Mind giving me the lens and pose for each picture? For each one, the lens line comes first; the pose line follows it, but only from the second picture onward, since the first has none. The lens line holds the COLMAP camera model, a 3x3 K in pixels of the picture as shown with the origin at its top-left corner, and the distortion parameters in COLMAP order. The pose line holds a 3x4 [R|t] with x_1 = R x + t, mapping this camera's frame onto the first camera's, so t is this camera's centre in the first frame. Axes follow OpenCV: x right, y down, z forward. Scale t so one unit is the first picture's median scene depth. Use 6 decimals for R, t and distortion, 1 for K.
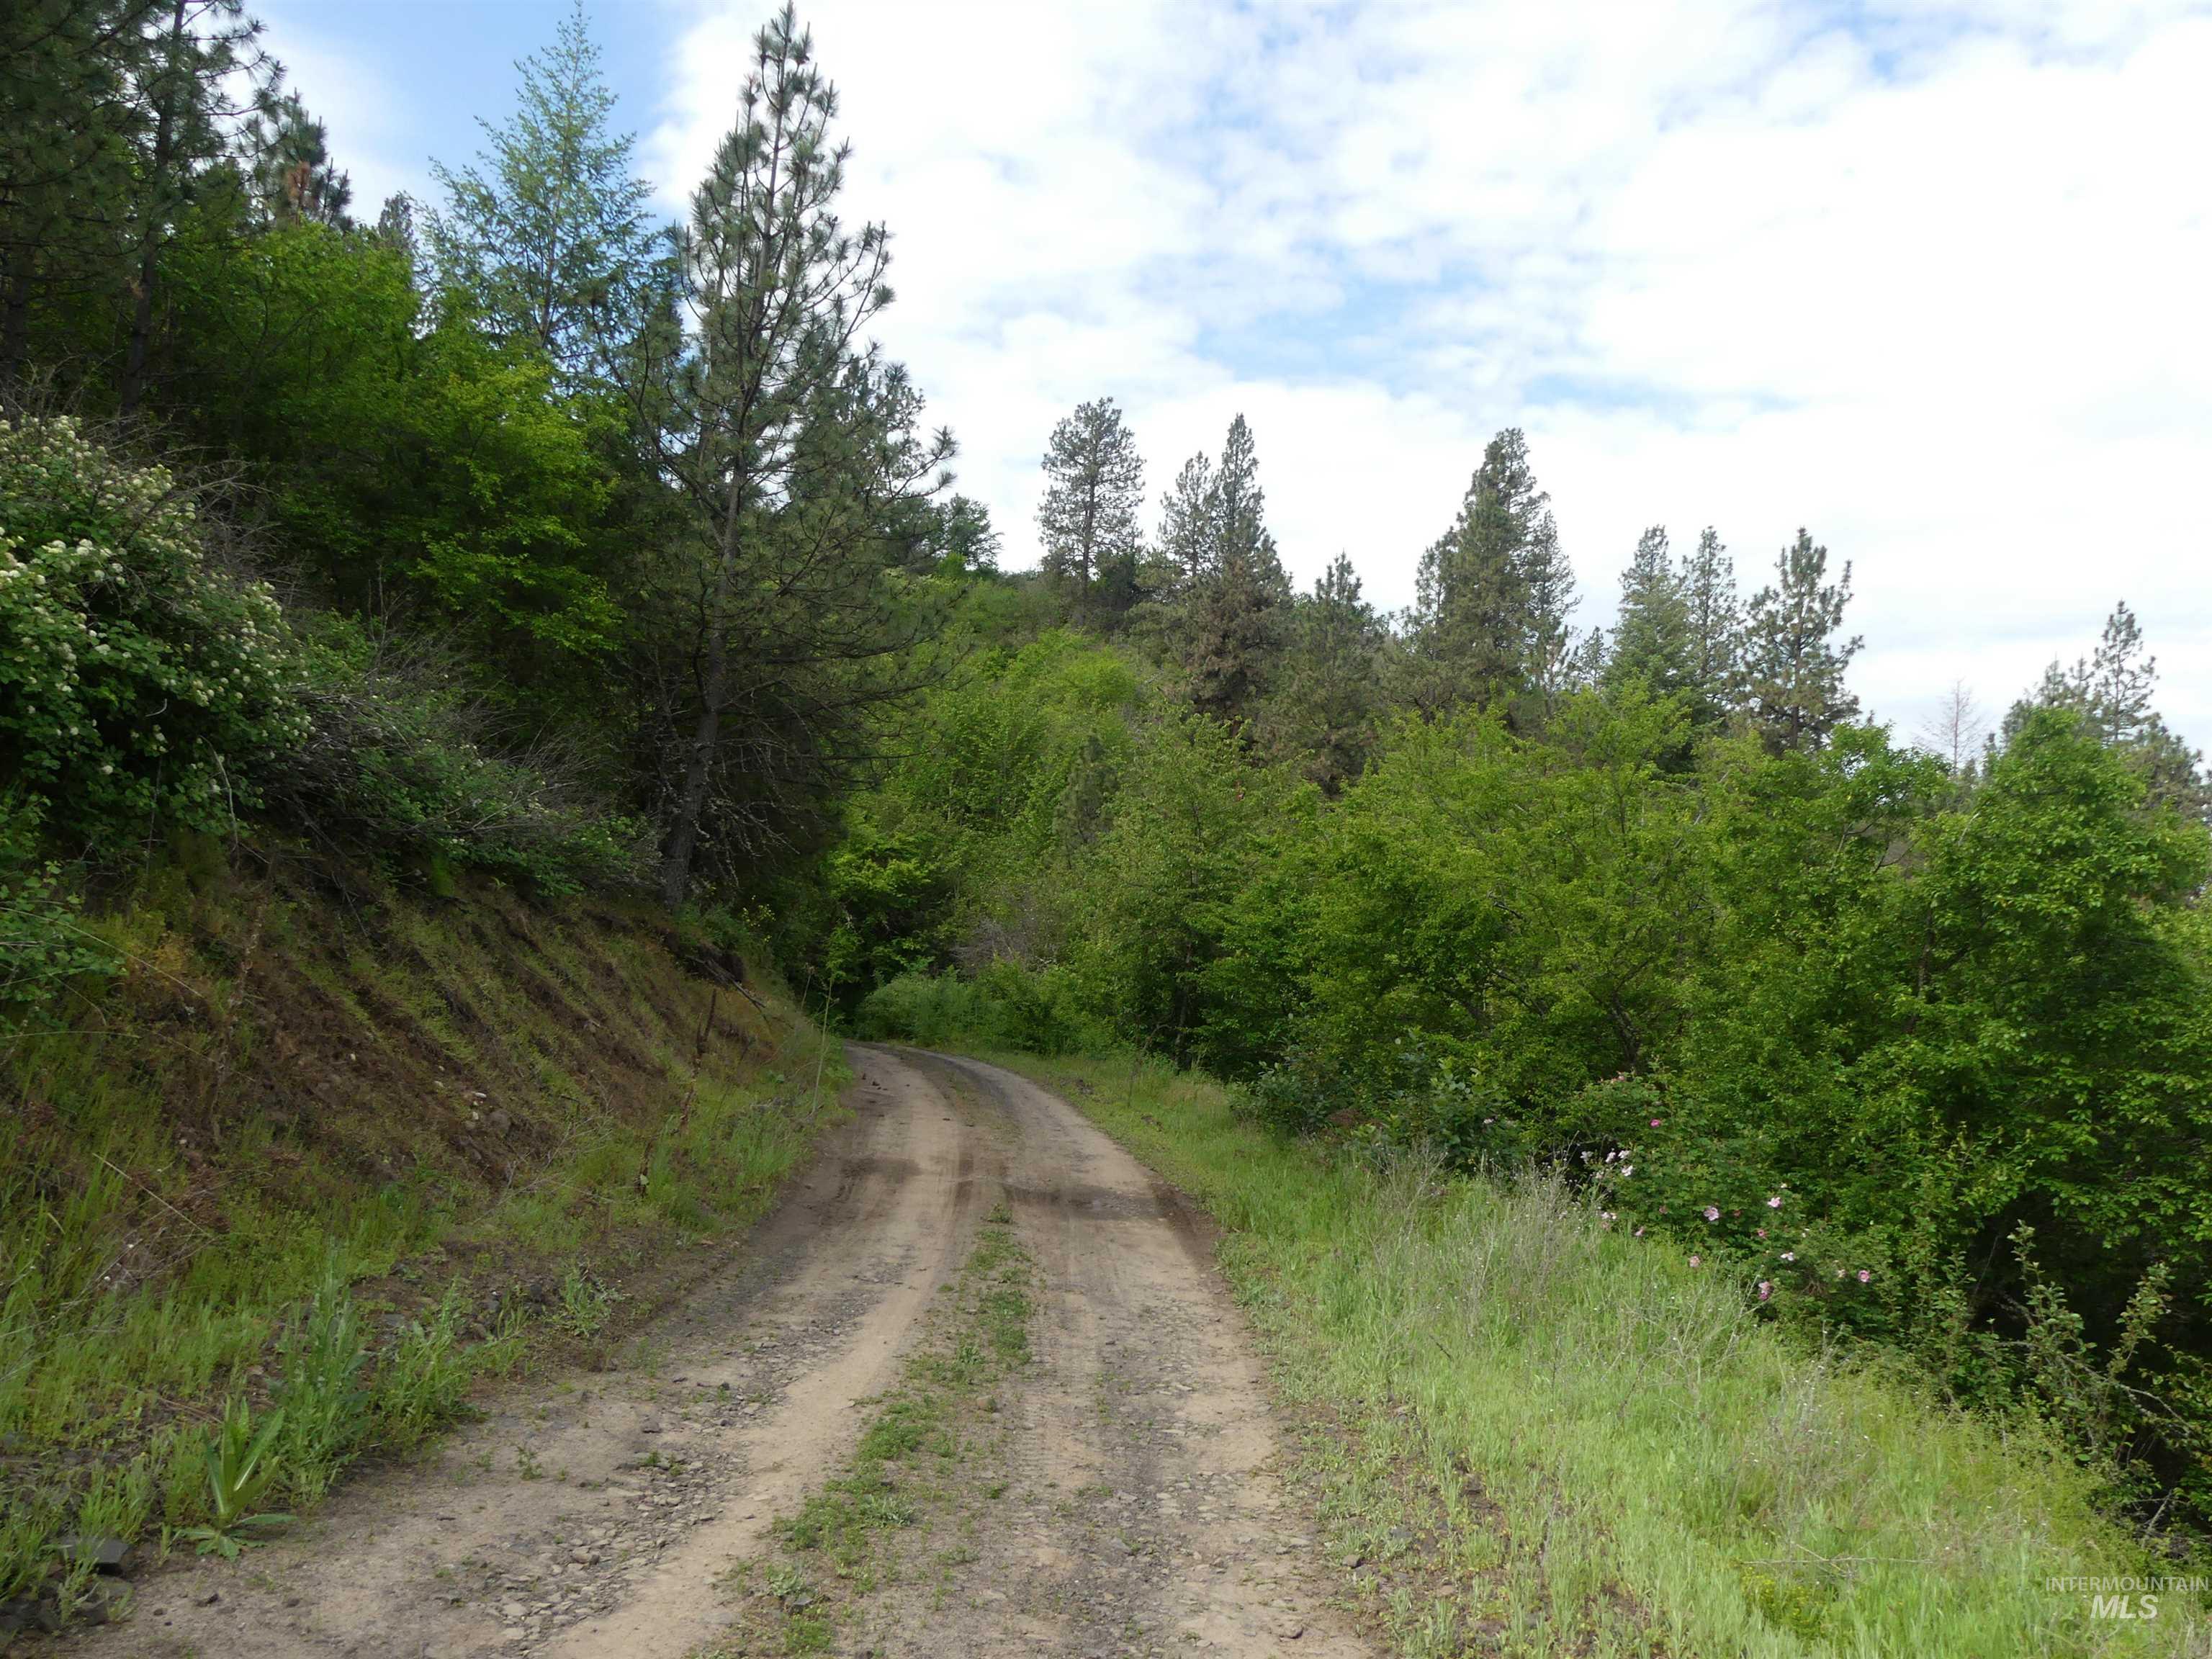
lens RADIAL K [[1674.6, 0, 1105.8], [0, 1674.6, 831.2], [0, 0, 1]] dist [-0.031975, 0.037201]
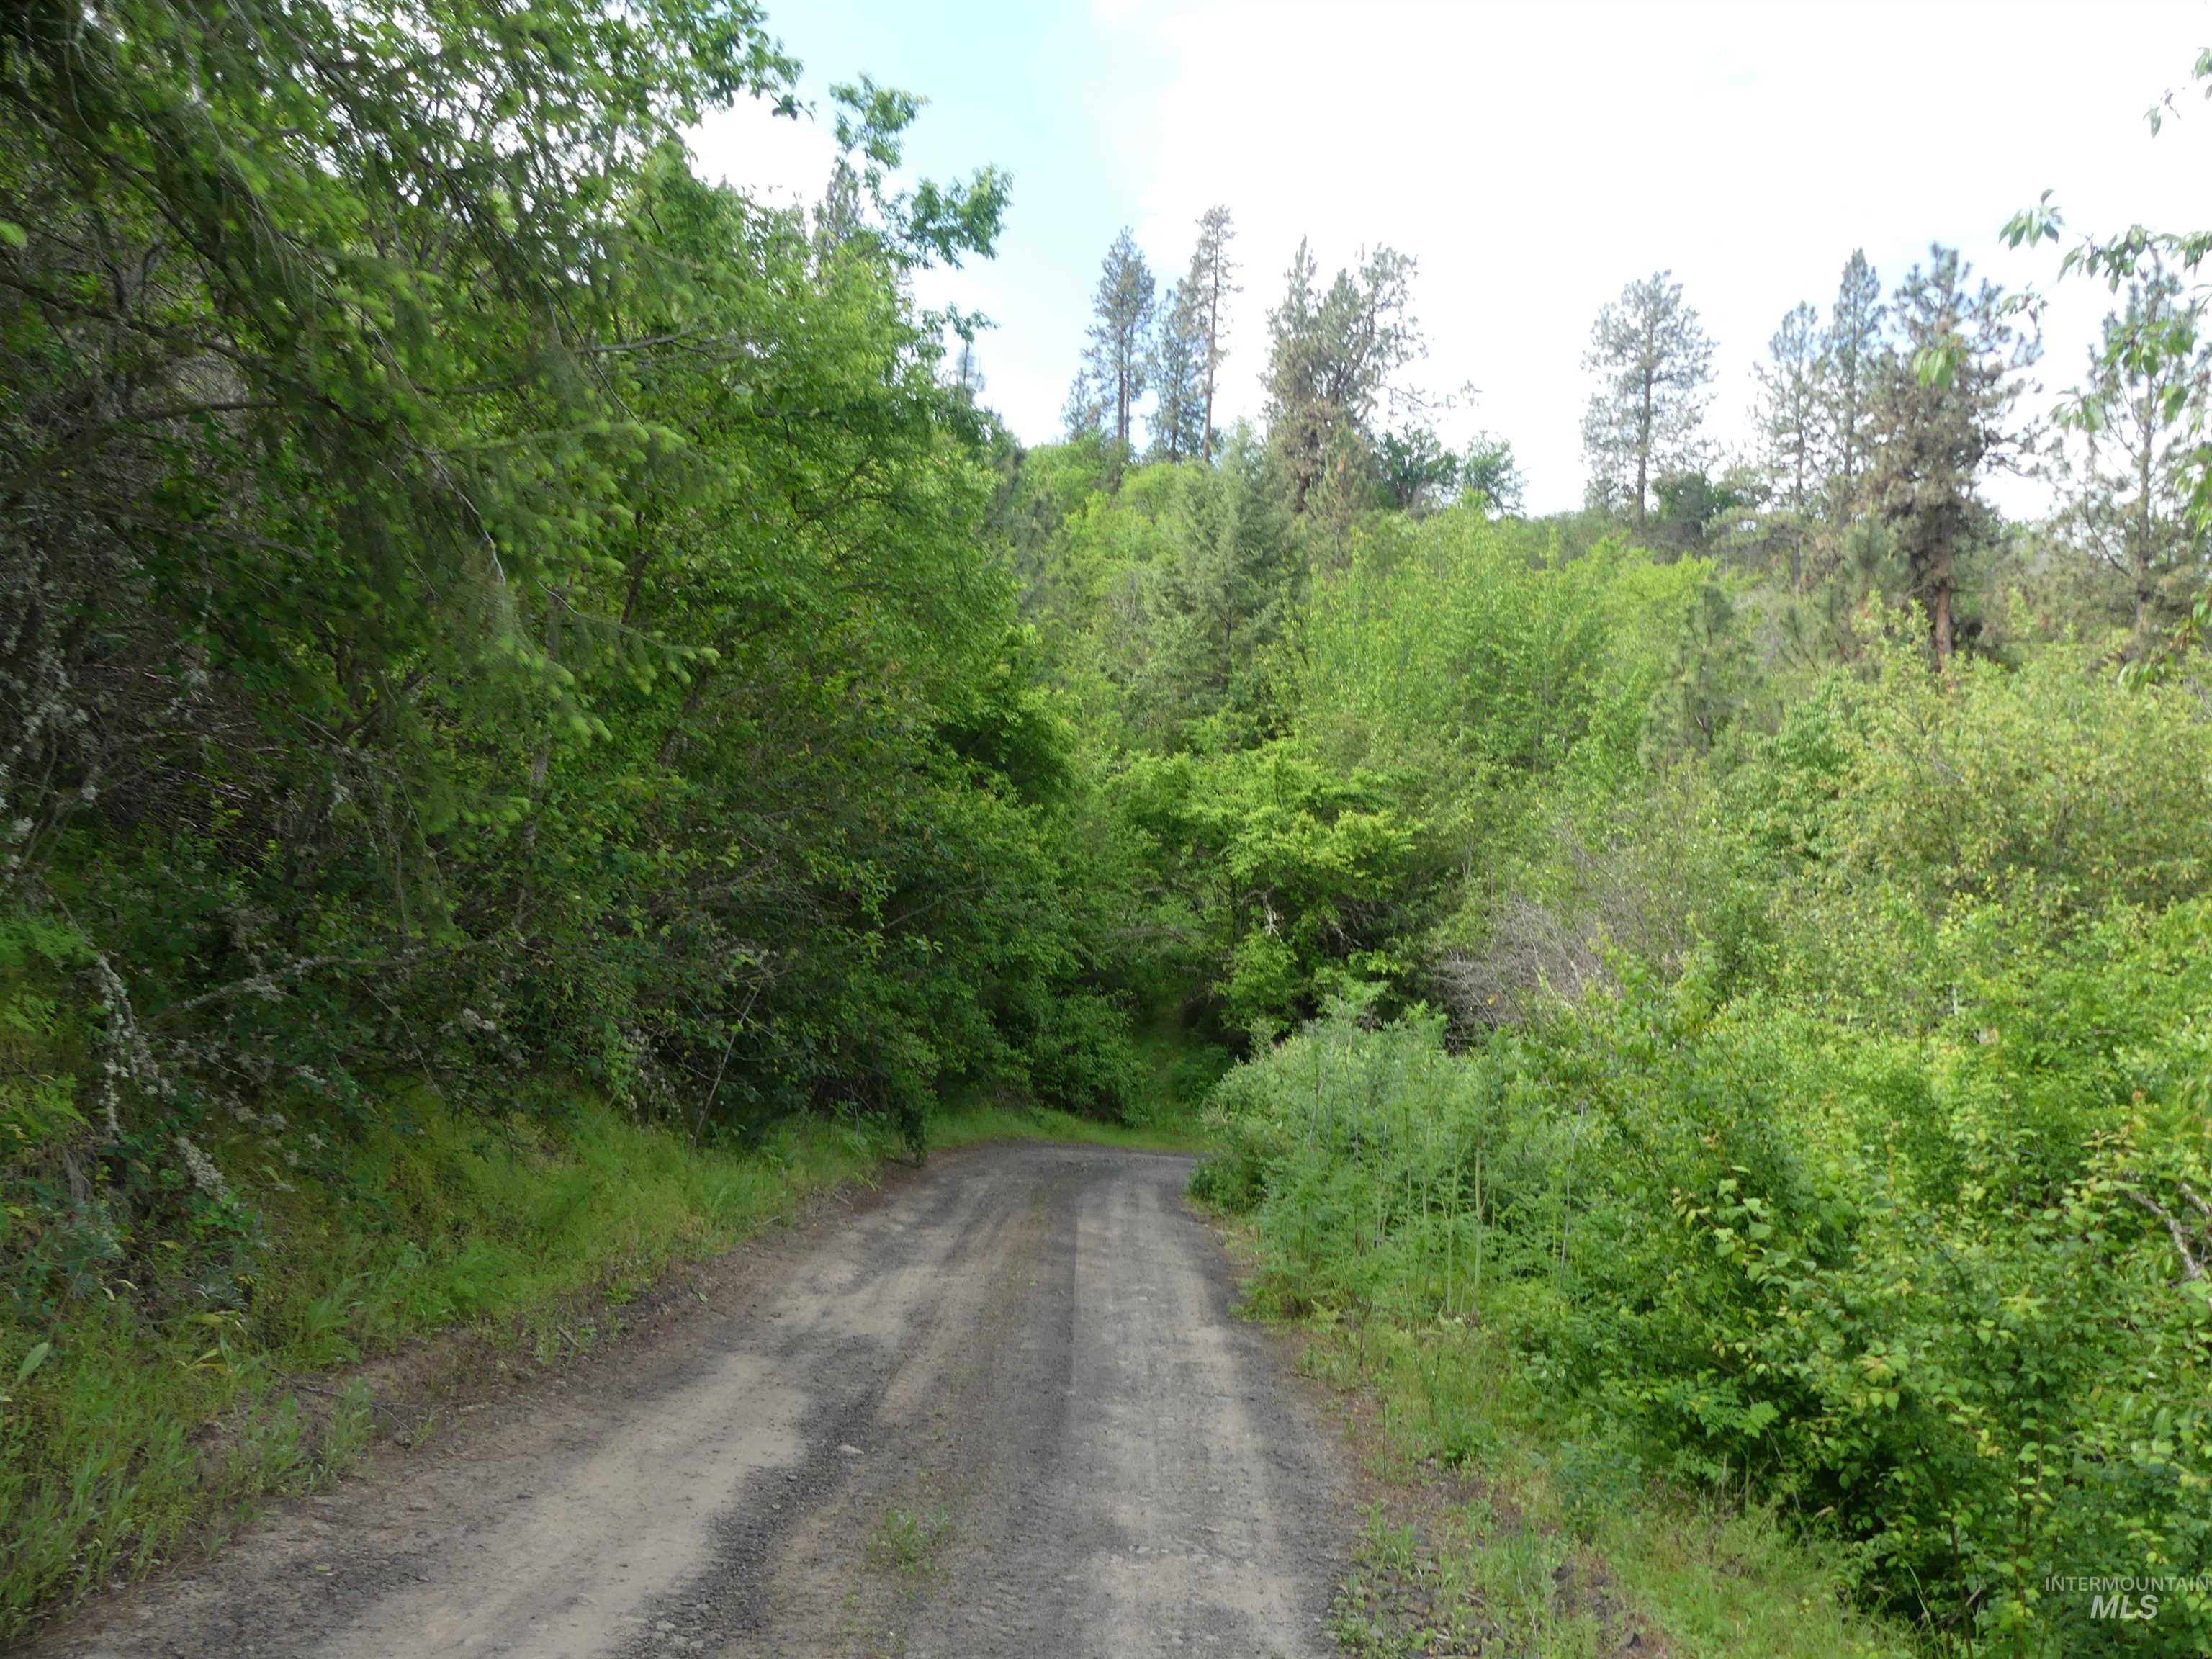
lens RADIAL K [[1674.6, 0, 1110.4], [0, 1674.6, 832.0], [0, 0, 1]] dist [-0.031975, 0.037201]
pose [[0.951119, -0.027582, -0.307592, -0.014386], [0.021604, 0.999506, -0.022825, 0.016257], [0.308069, 0.015064, 0.951245, 0.208364]]
